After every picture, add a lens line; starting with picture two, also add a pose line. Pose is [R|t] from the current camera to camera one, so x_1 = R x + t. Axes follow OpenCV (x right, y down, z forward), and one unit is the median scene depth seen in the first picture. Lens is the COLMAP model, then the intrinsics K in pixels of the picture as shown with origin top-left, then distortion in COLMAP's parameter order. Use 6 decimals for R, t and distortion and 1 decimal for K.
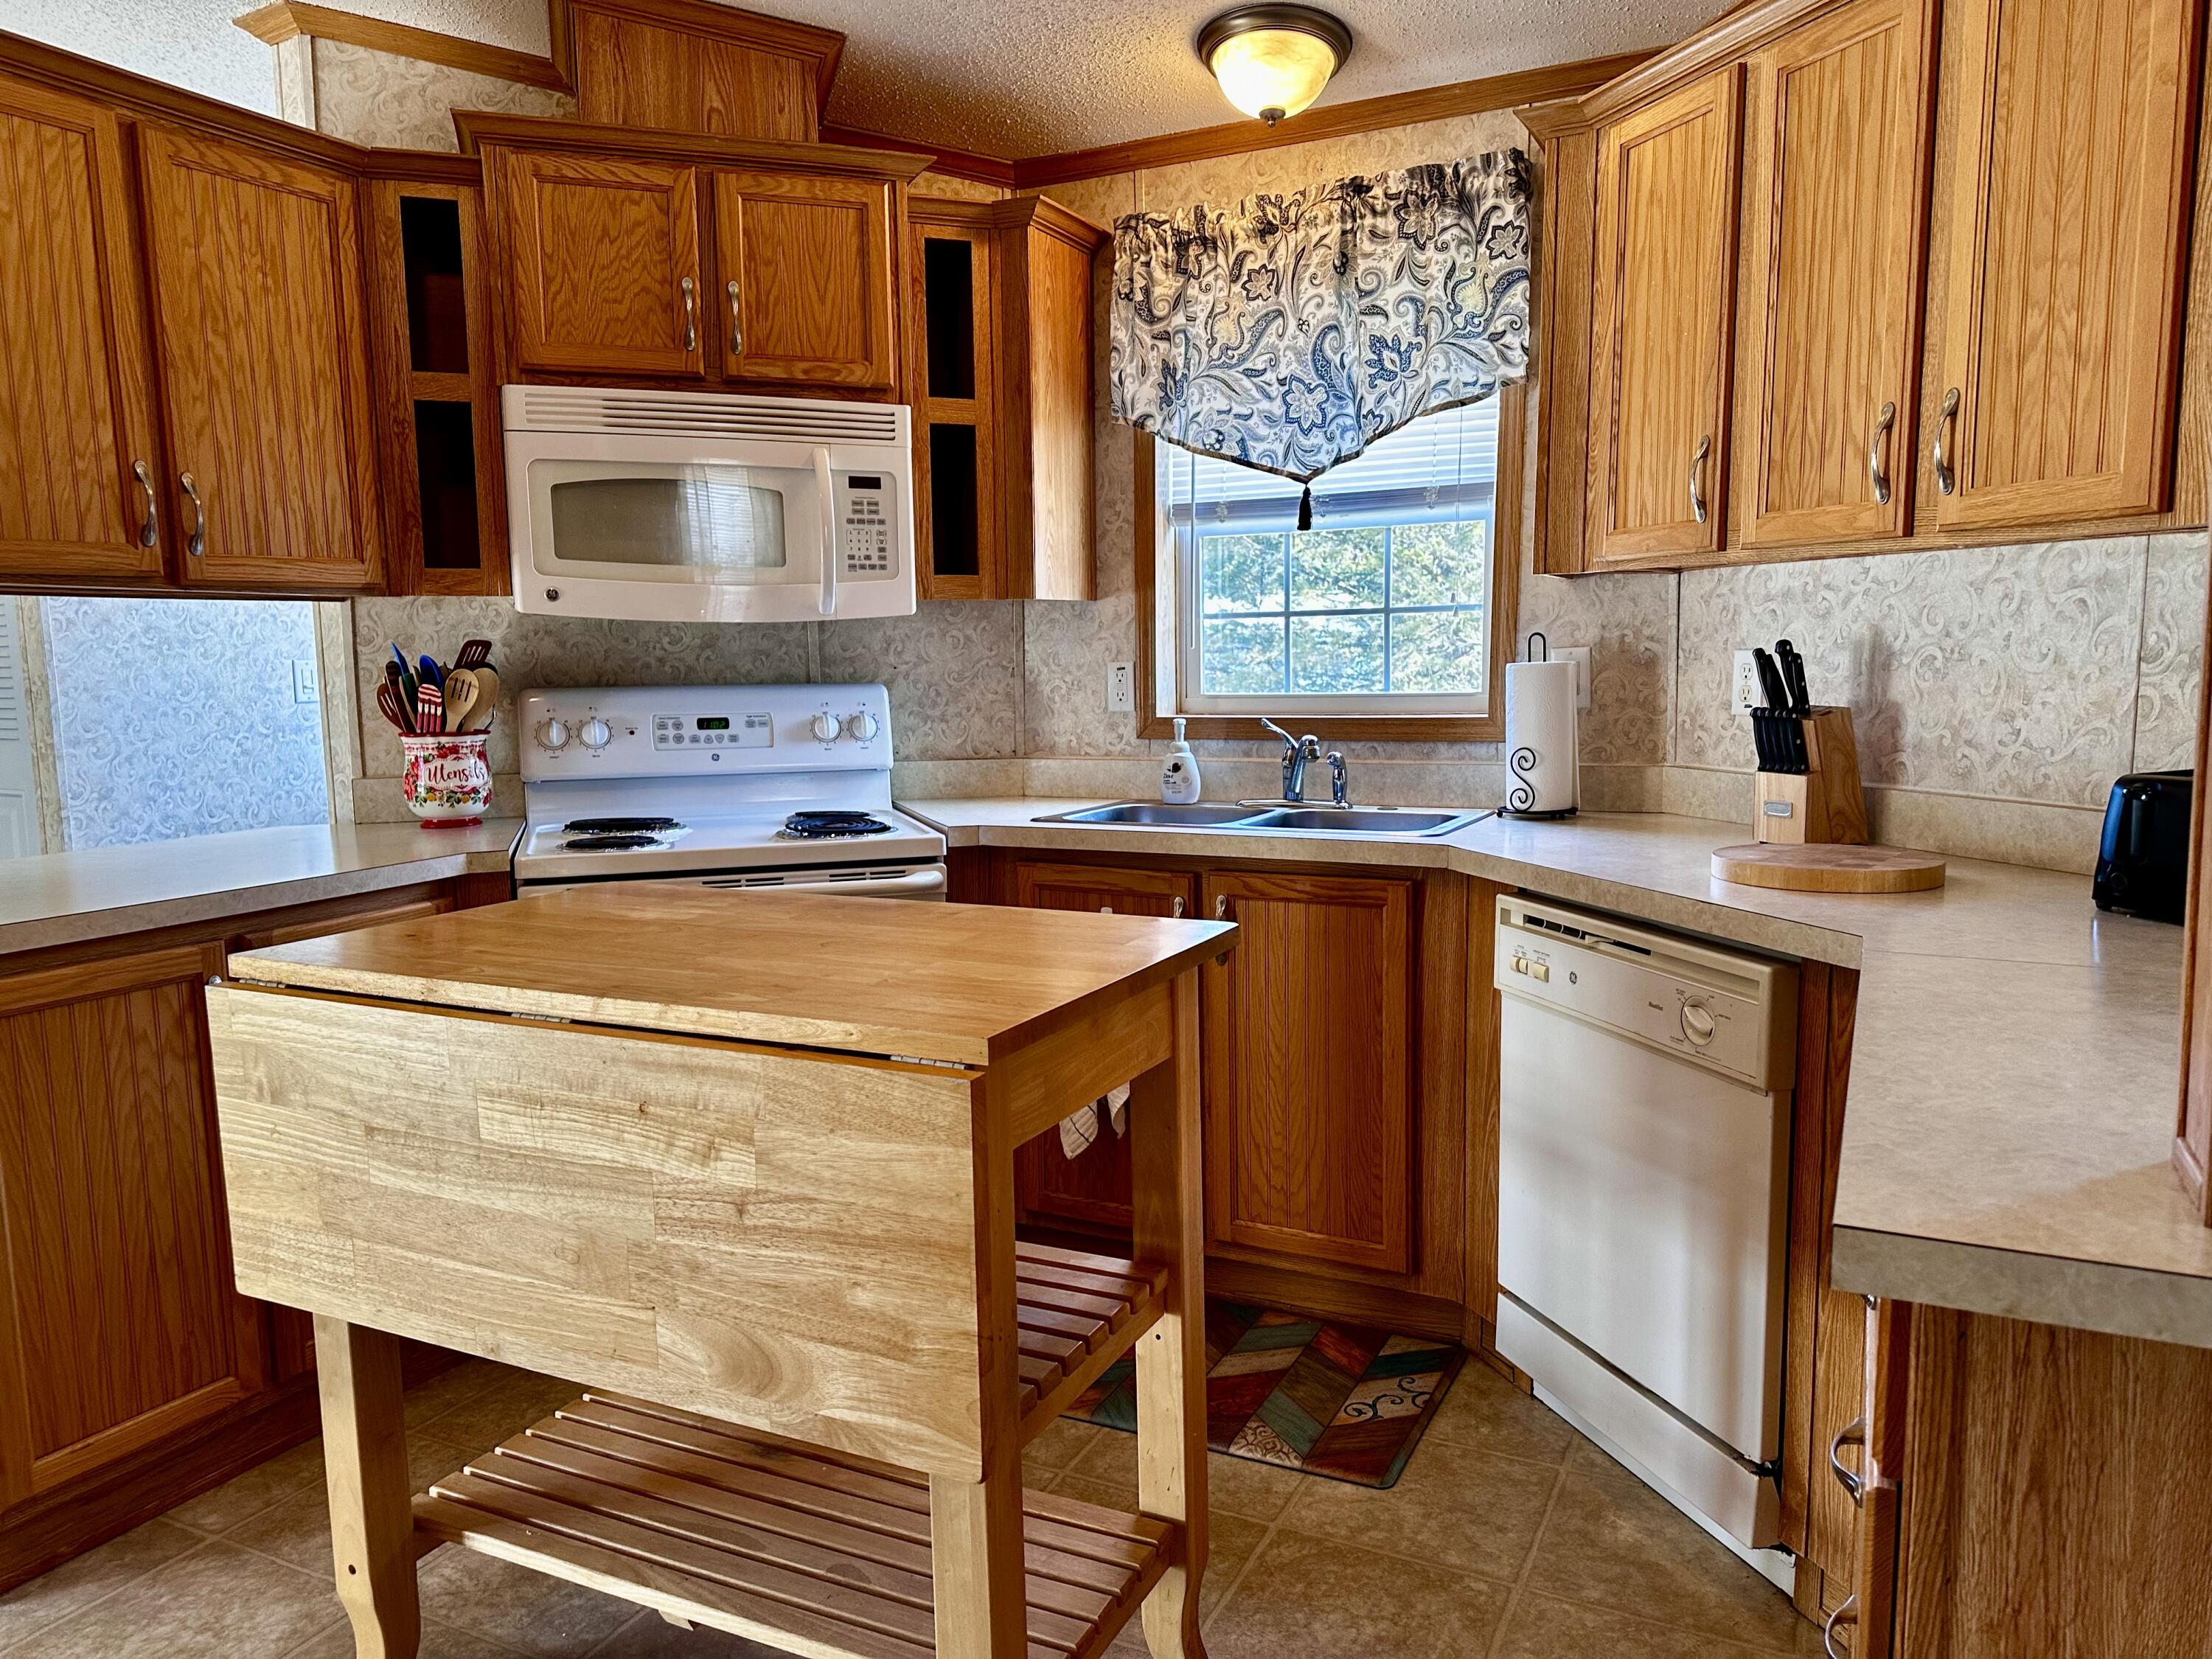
lens RADIAL K [[1547.1, 0, 1085.6], [0, 1547.1, 861.6], [0, 0, 1]] dist [0.059047, -0.068371]
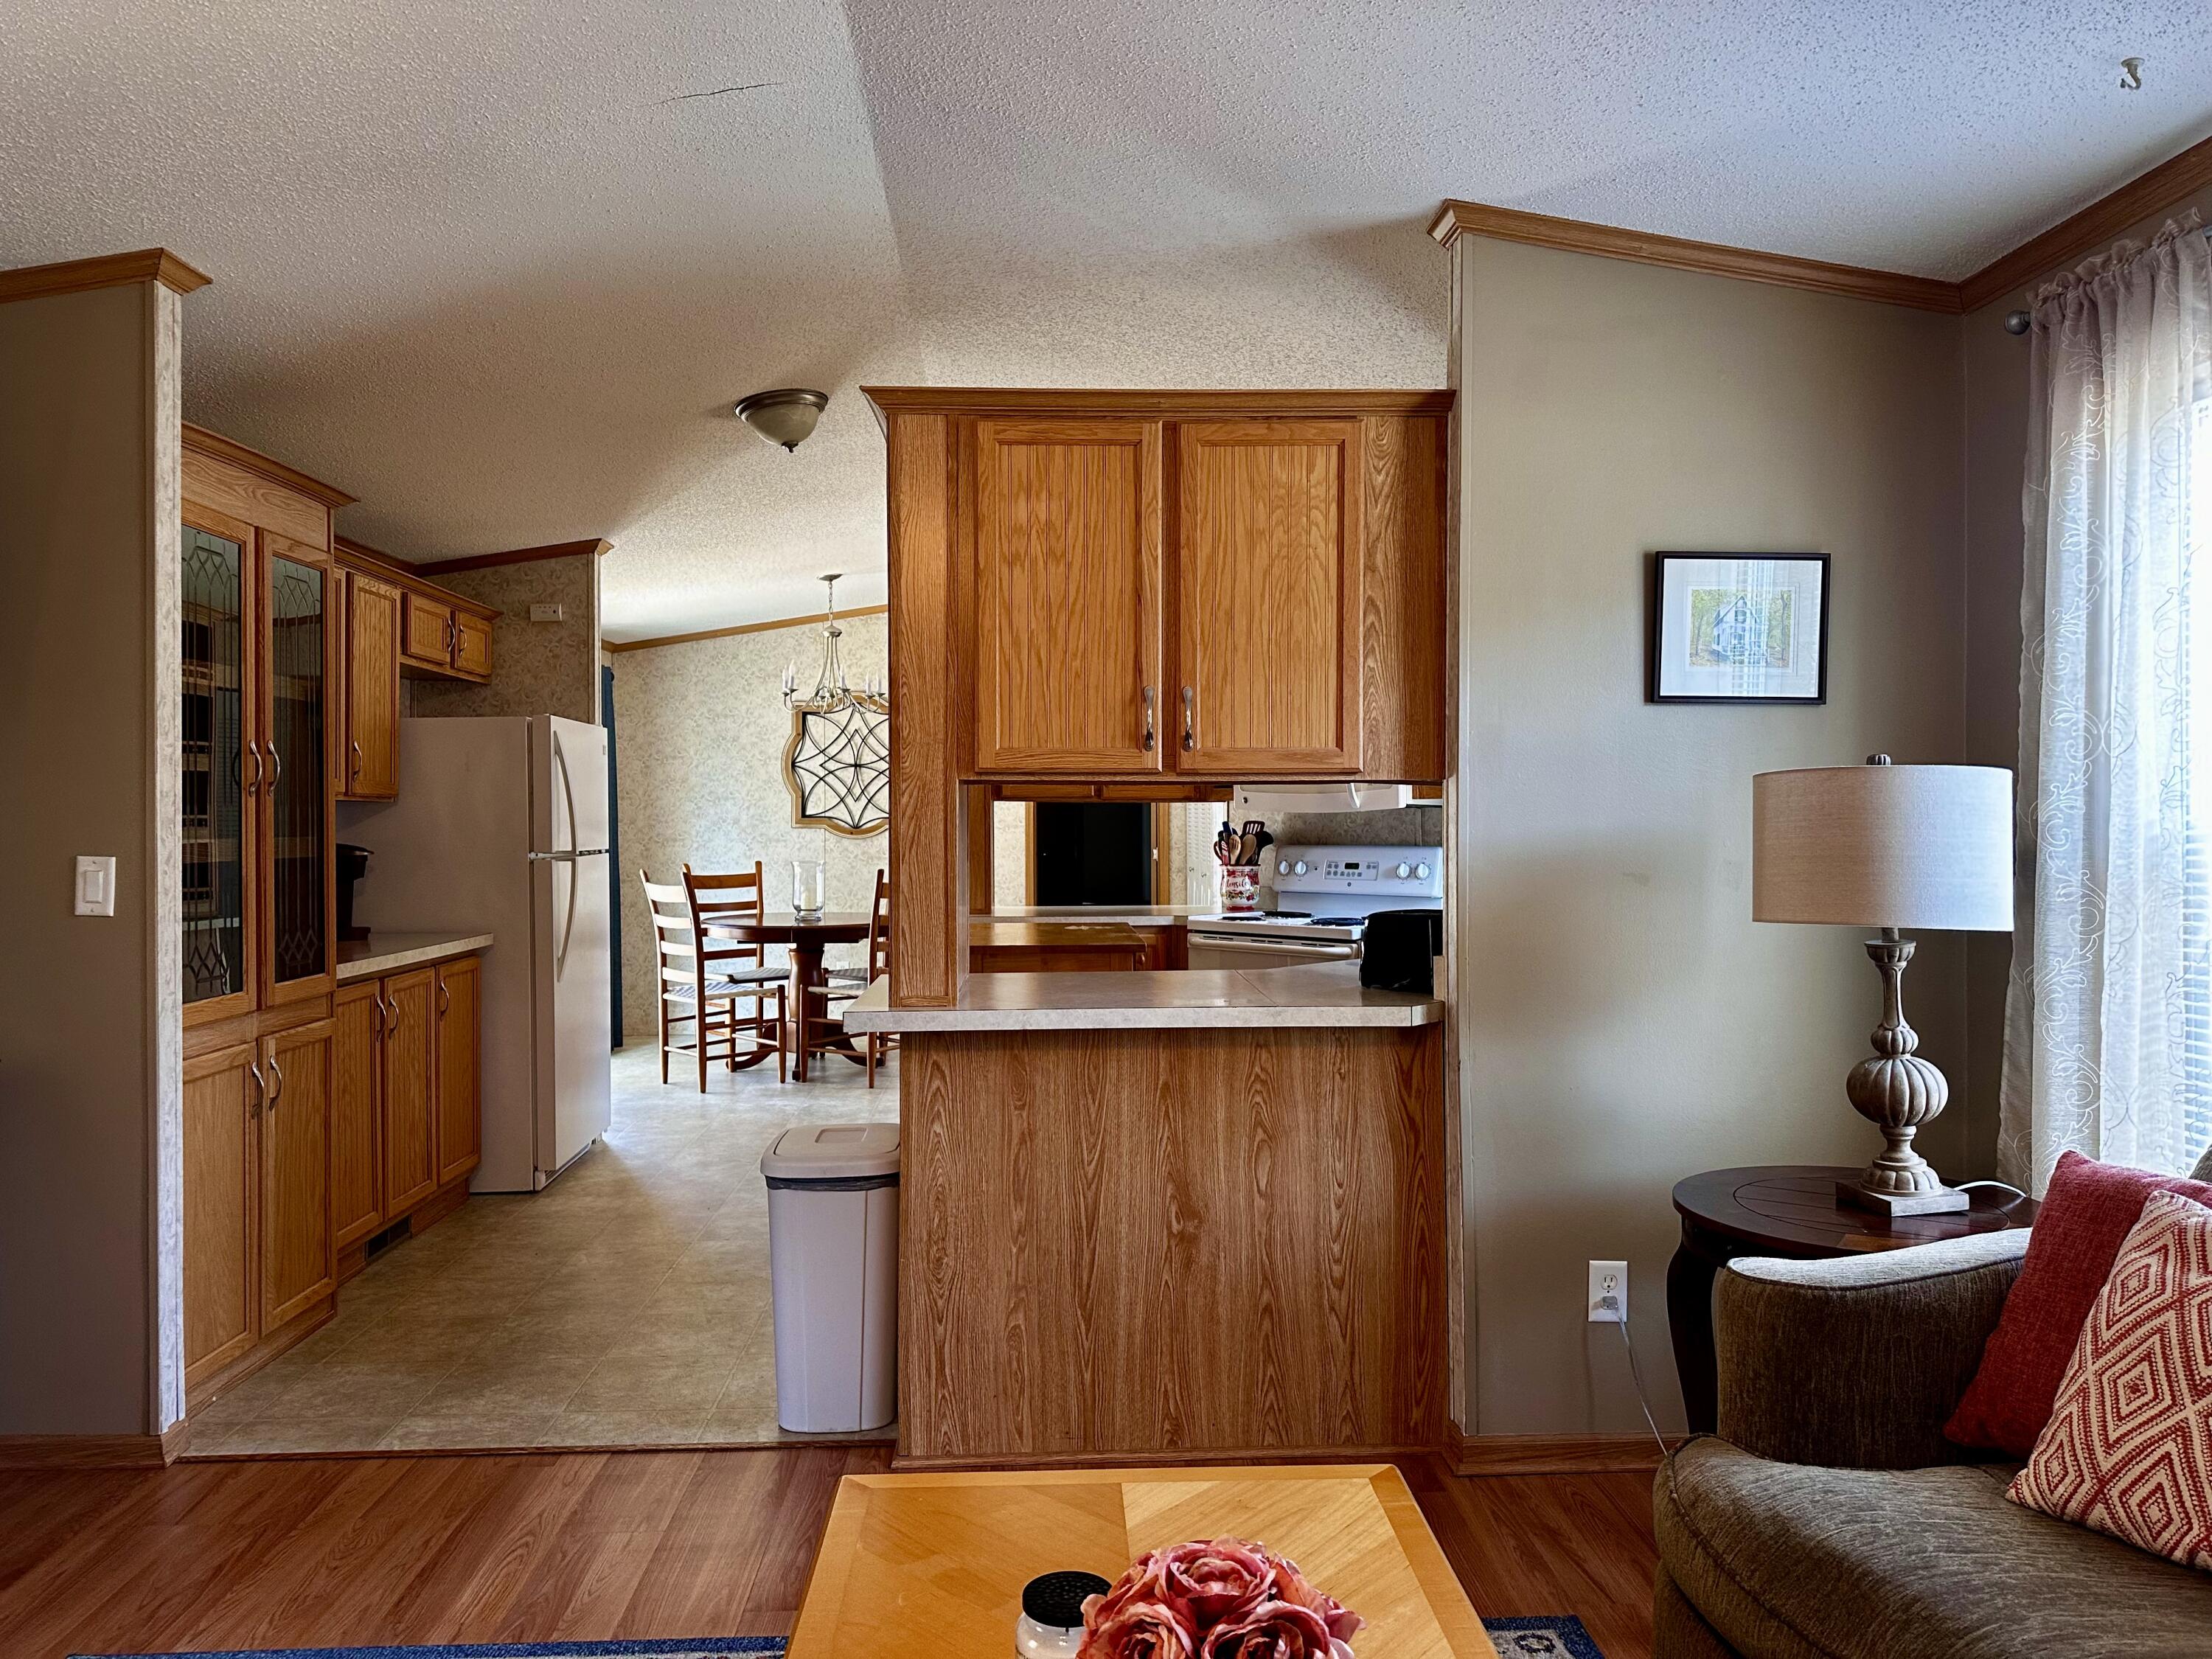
lens RADIAL K [[1547.1, 0, 1097.0], [0, 1547.1, 809.0], [0, 0, 1]] dist [0.059047, -0.068371]
pose [[0.478421, 0.005989, -0.878110, 1.303664], [-0.120279, 0.990999, -0.058772, -0.013046], [0.869854, 0.133736, 0.474835, -0.144342]]
